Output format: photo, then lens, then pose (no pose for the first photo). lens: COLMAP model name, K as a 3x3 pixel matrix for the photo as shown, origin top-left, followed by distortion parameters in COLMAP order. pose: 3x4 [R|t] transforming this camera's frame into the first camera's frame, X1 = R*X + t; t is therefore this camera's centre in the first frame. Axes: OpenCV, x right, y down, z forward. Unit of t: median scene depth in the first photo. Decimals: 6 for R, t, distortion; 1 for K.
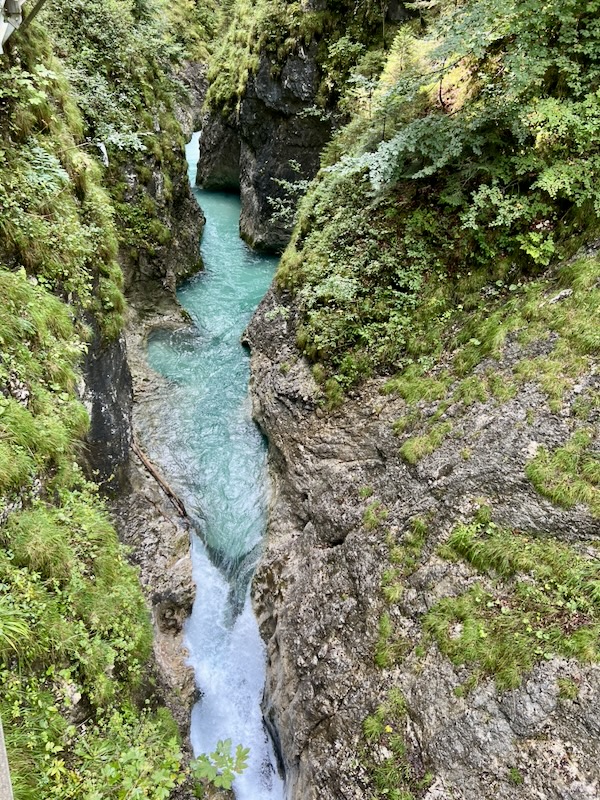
lens RADIAL K [[603.7, 0, 301.1], [0, 603.7, 399.7], [0, 0, 1]] dist [0.033537, 0.005249]
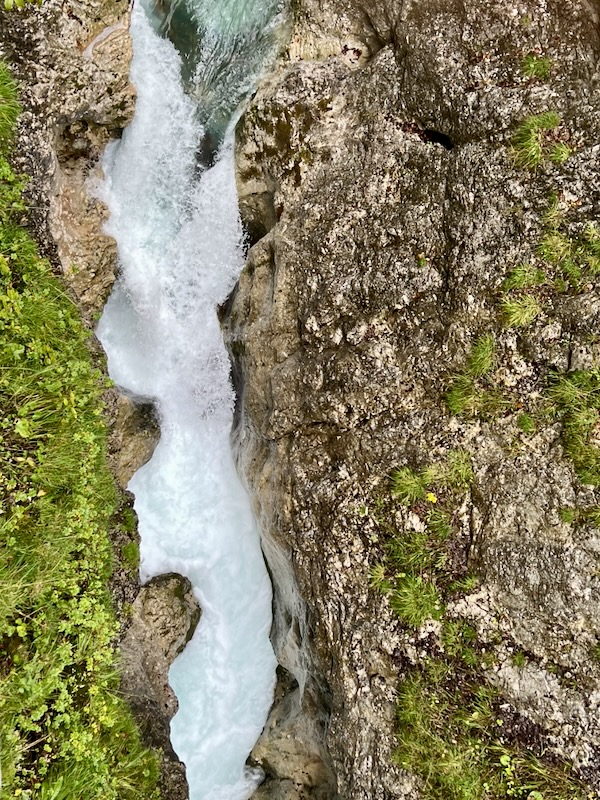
lens RADIAL K [[1049.0, 0, 298.9], [0, 1049.0, 400.2], [0, 0, 1]] dist [0.088373, 0.000000]
pose [[0.965503, 0.211351, 0.152101, -0.153902], [-0.256070, 0.664674, 0.701881, -0.225357], [0.047246, -0.716617, 0.695865, 0.263315]]
